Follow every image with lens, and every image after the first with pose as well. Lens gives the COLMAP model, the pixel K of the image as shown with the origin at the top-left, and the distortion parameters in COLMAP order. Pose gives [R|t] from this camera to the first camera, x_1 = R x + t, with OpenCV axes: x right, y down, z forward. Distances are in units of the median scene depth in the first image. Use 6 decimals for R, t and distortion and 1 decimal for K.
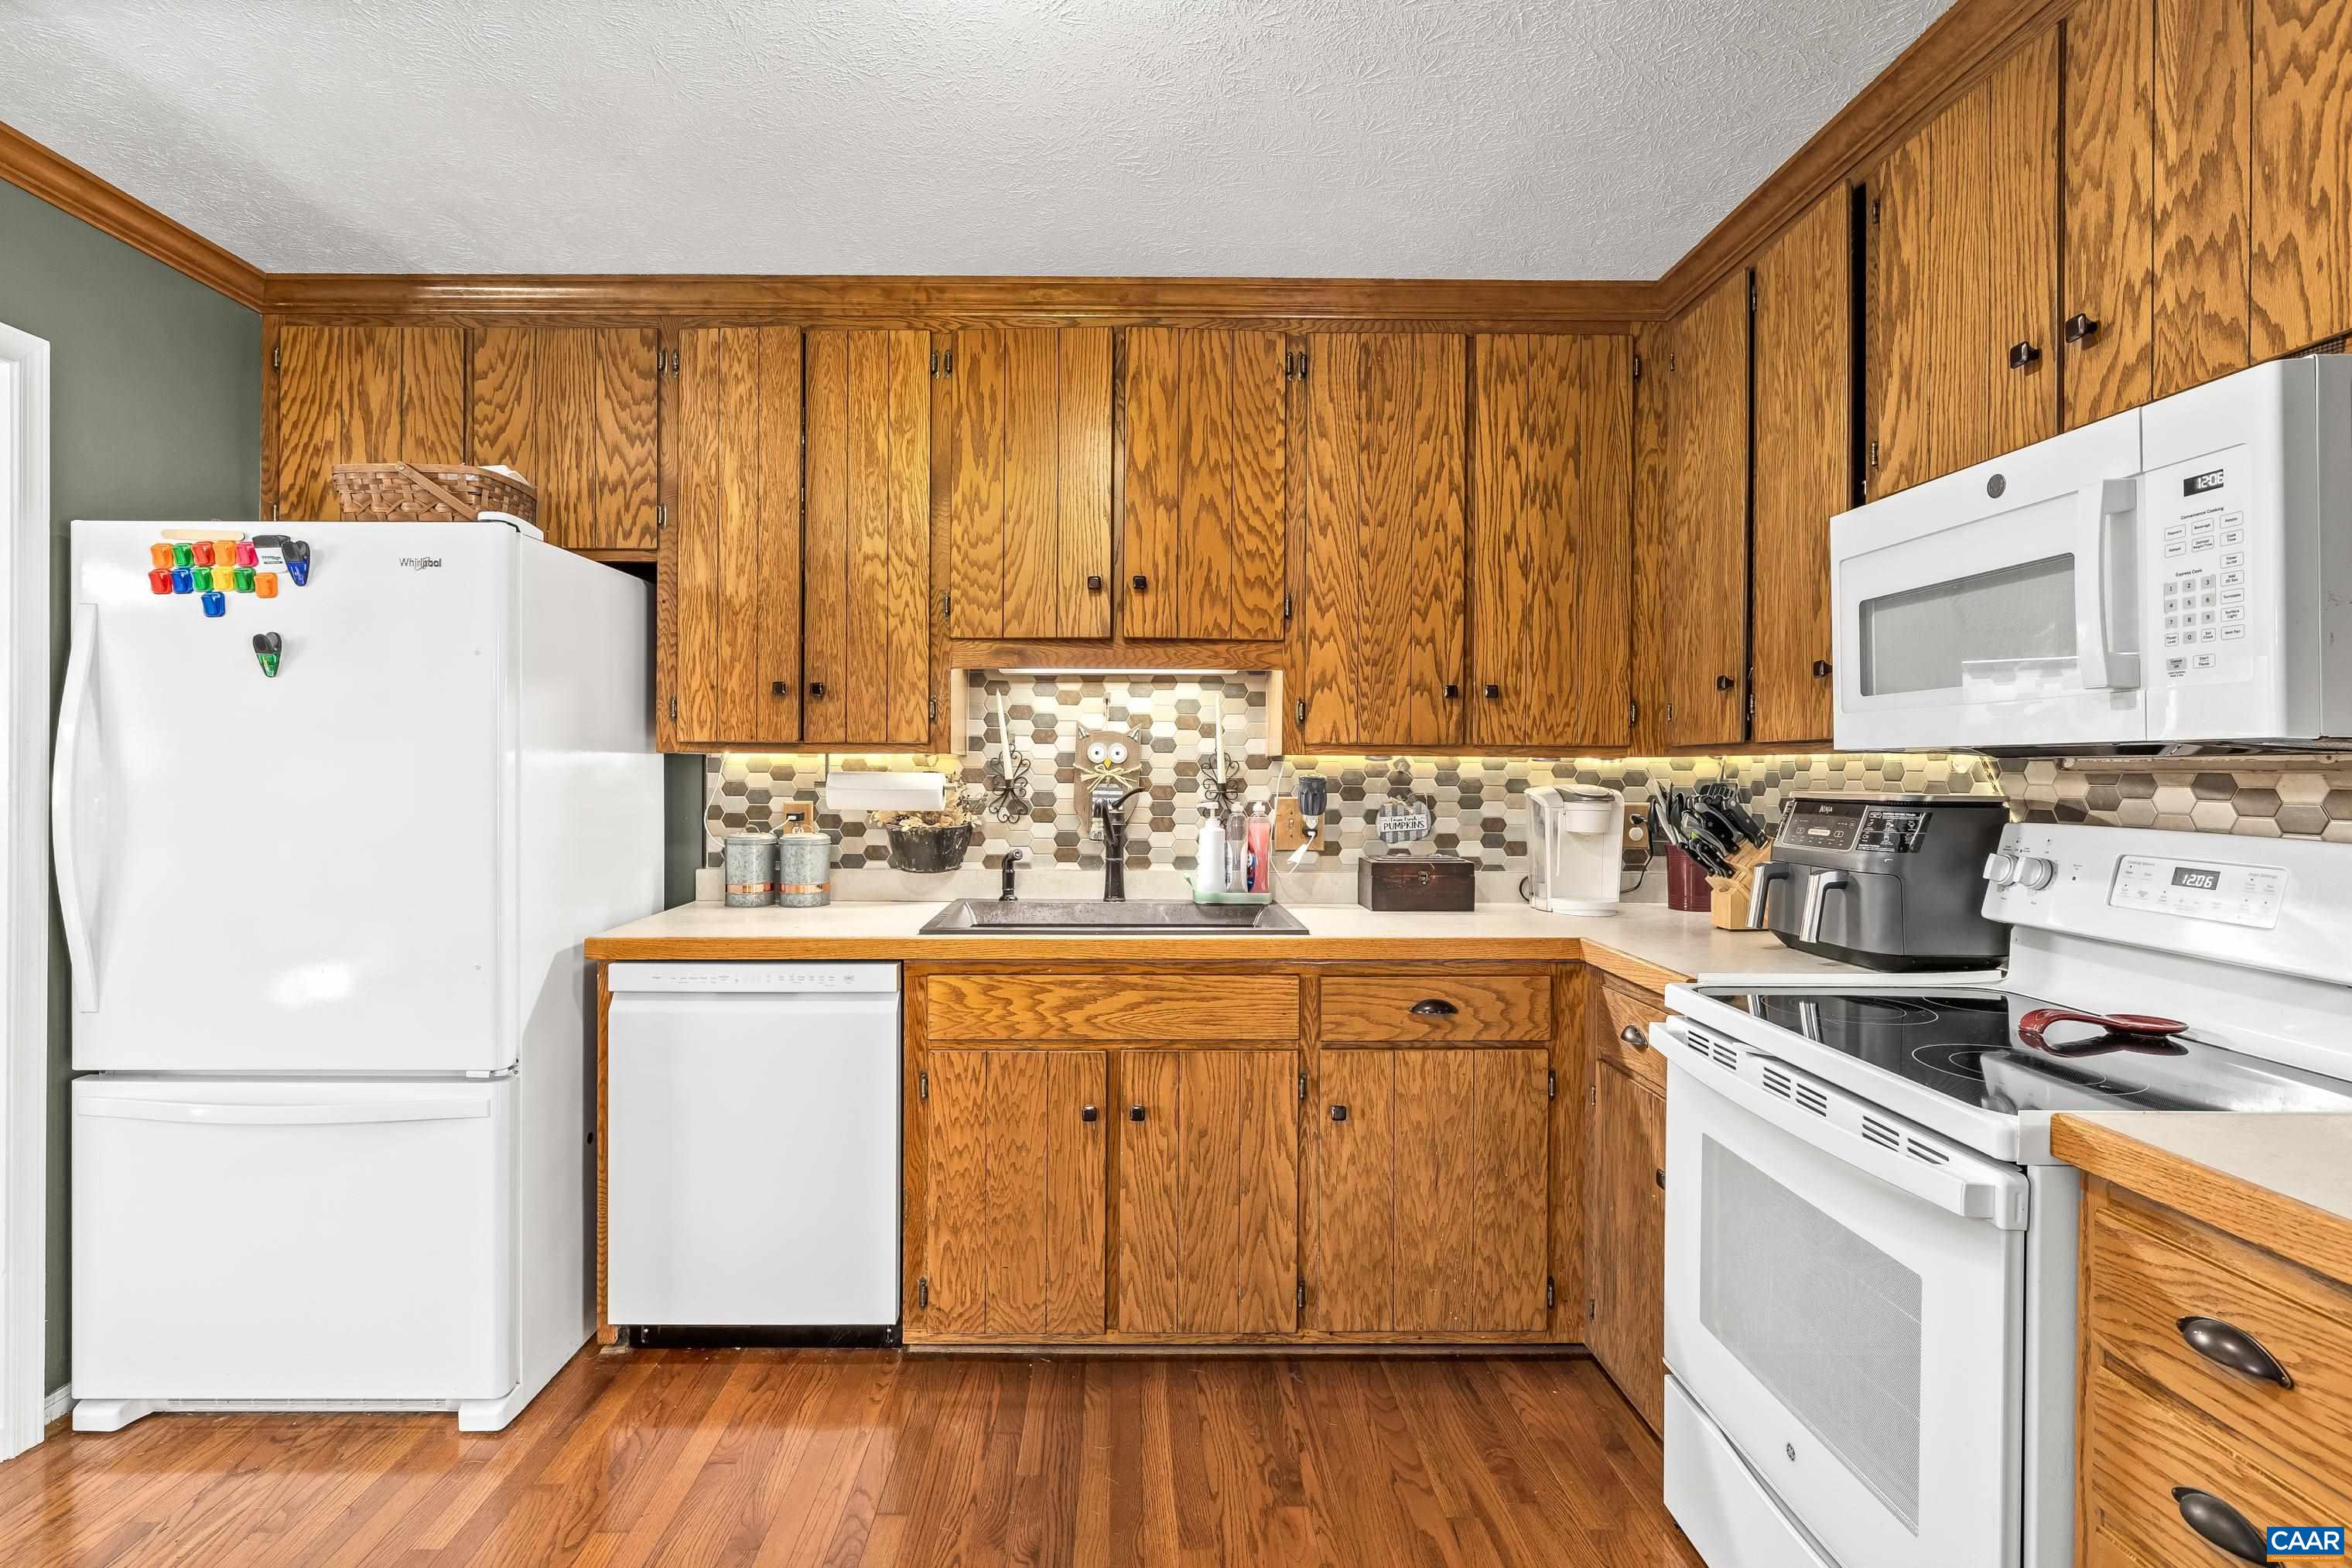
lens RADIAL K [[1129.9, 0, 1170.5], [0, 1129.9, 782.7], [0, 0, 1]] dist [-0.004756, -0.000565]
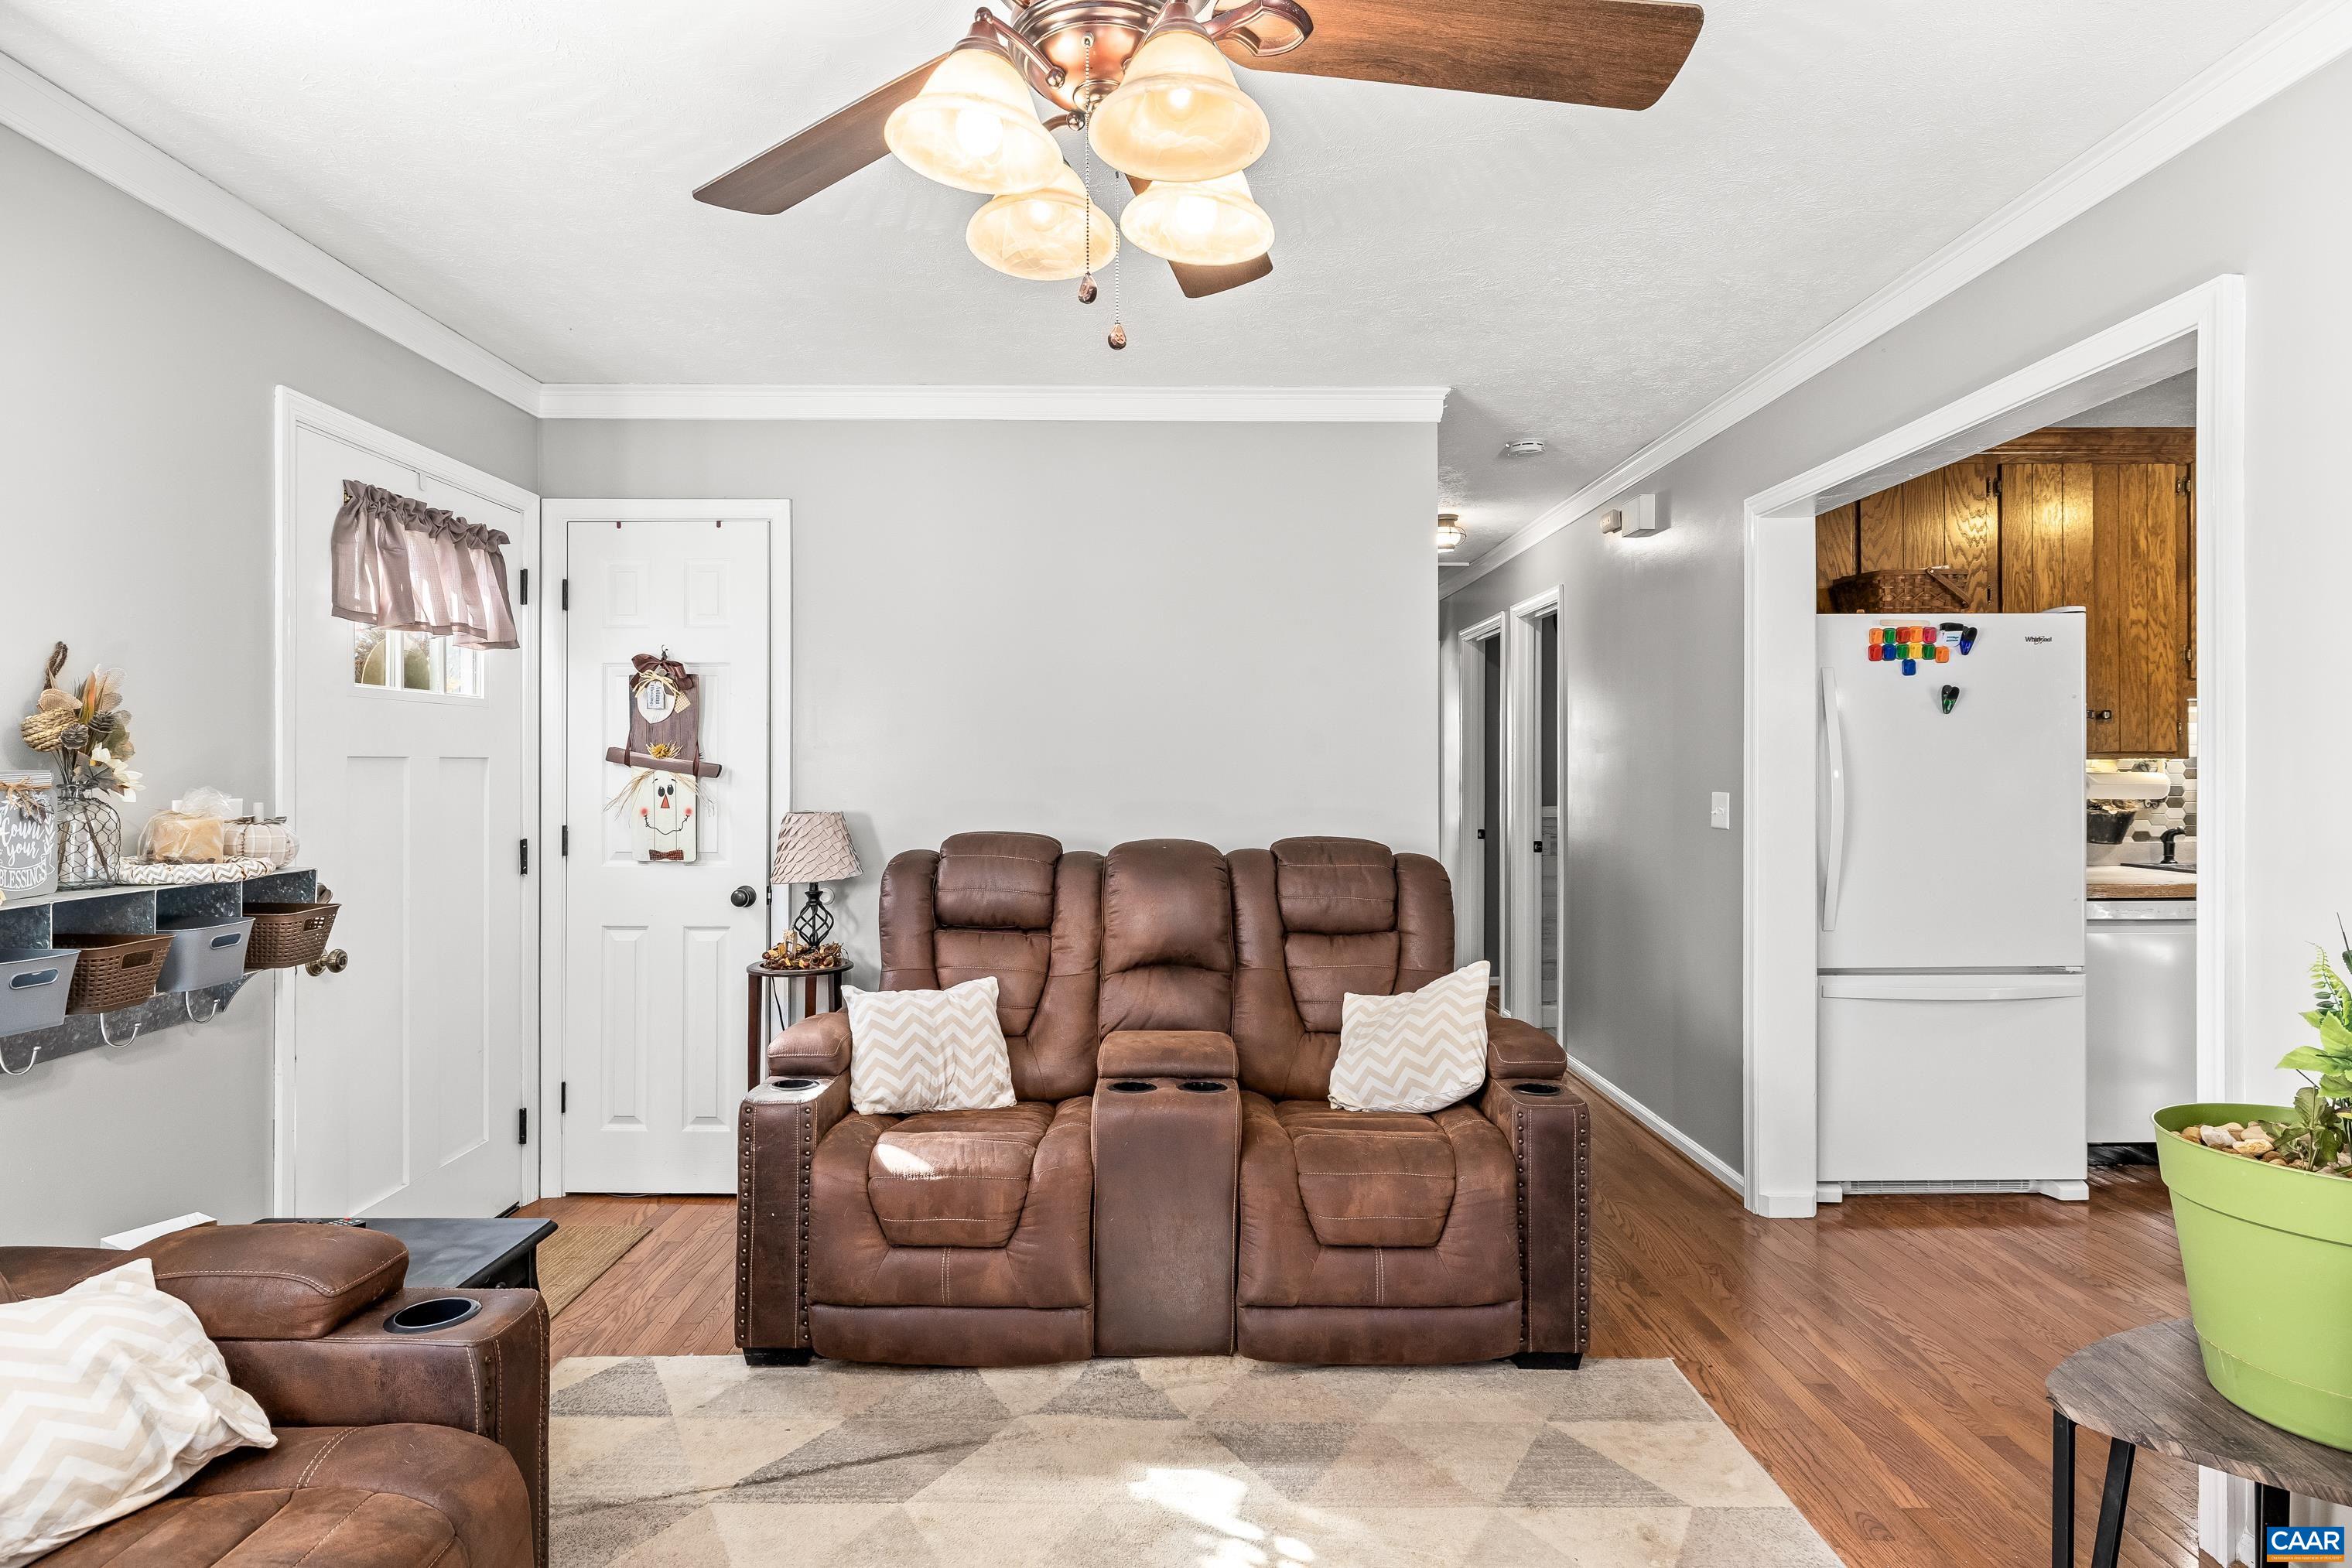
lens RADIAL K [[1184.5, 0, 1175.6], [0, 1184.5, 777.6], [0, 0, 1]] dist [0.001593, 0.000166]
pose [[0.999955, -0.006757, -0.006663, -1.478862], [0.006742, 0.999975, -0.002219, -0.007351], [0.006678, 0.002174, 0.999975, -0.513782]]
